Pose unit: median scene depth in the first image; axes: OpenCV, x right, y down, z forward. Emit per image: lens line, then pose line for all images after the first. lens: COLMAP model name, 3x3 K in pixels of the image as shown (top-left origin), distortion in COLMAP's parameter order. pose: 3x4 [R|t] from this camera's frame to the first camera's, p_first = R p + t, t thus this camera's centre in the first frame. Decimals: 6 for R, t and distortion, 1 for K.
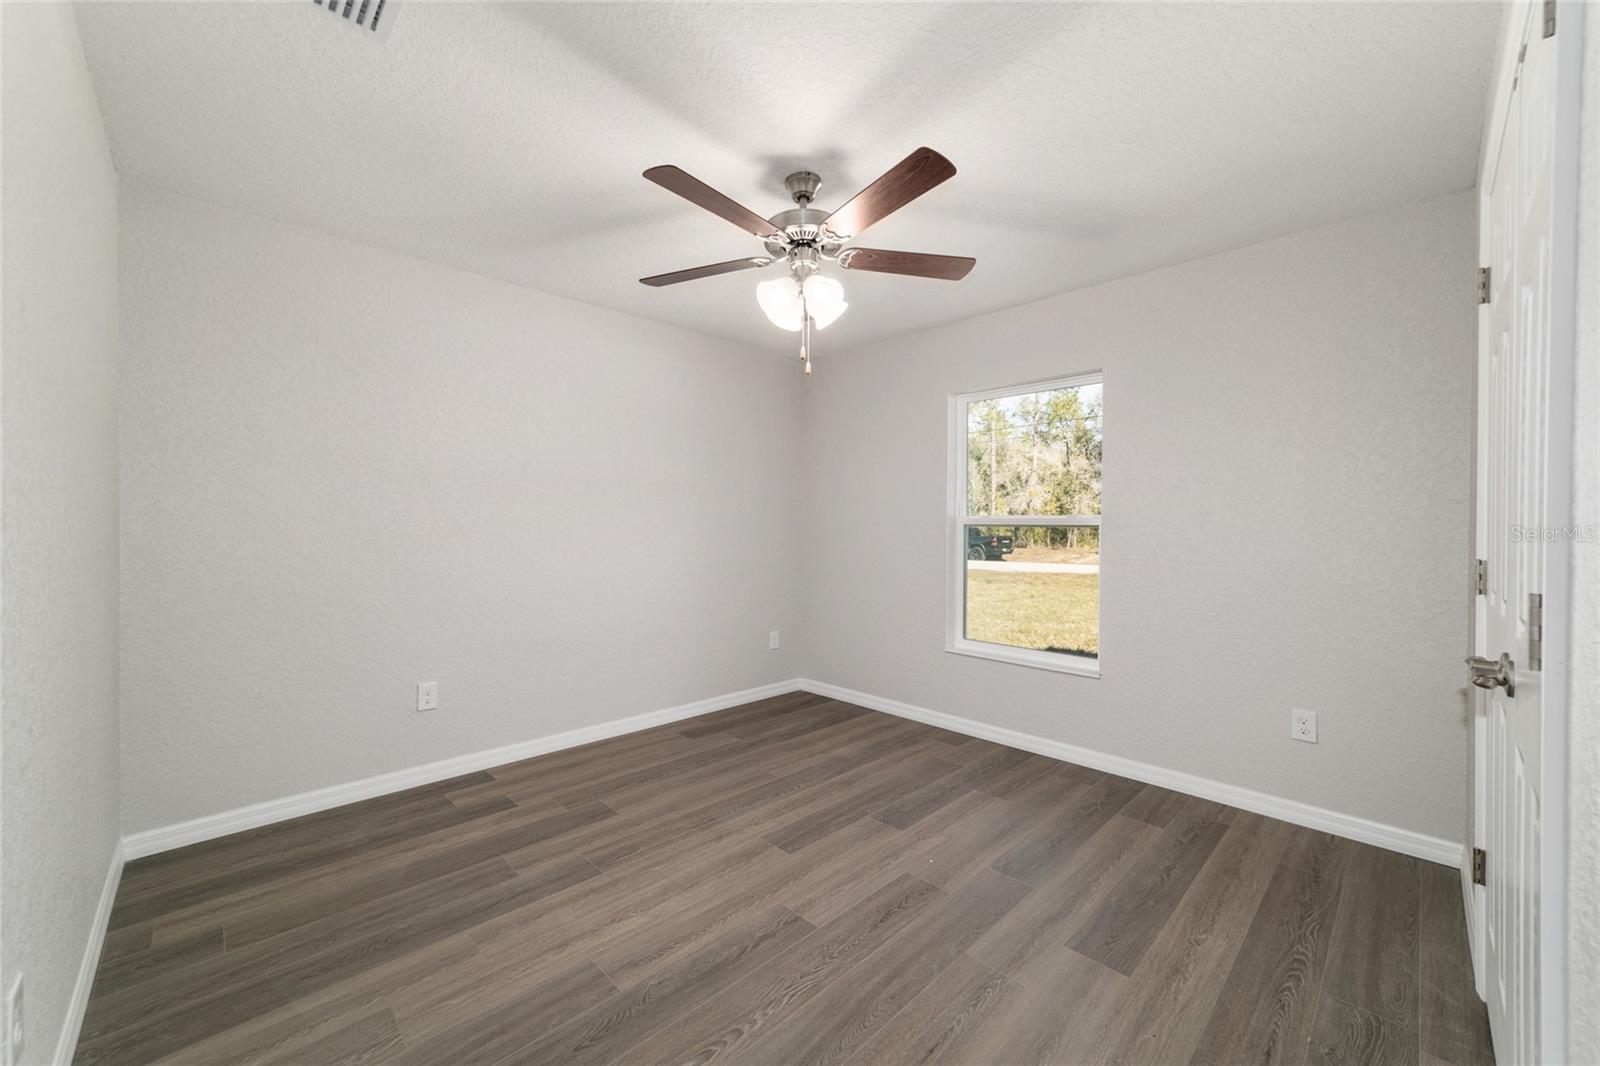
lens RADIAL K [[611.0, 0, 795.3], [0, 611.0, 528.8], [0, 0, 1]] dist [-0.019205, 0.008801]
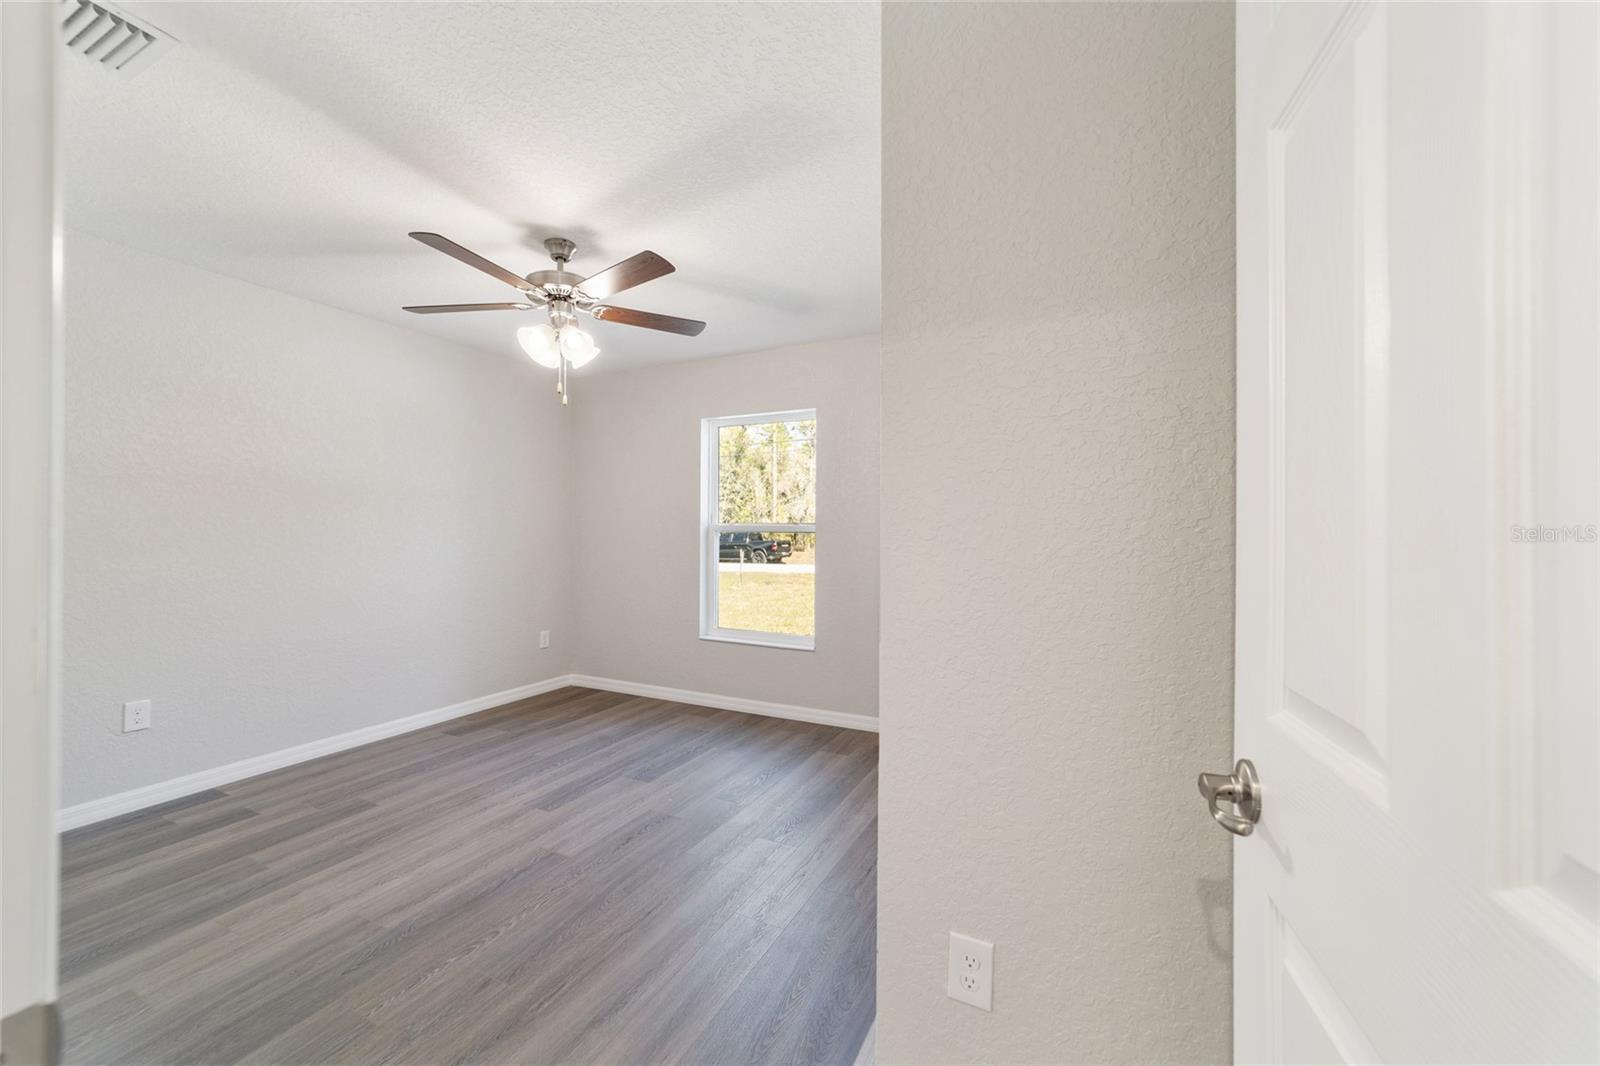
lens RADIAL K [[611.0, 0, 795.3], [0, 611.0, 528.8], [0, 0, 1]] dist [-0.019205, 0.008801]
pose [[0.944075, -0.000528, 0.329731, 0.046634], [0.003362, 0.999962, -0.008026, -0.000712], [-0.329715, 0.008686, 0.944041, -0.236746]]
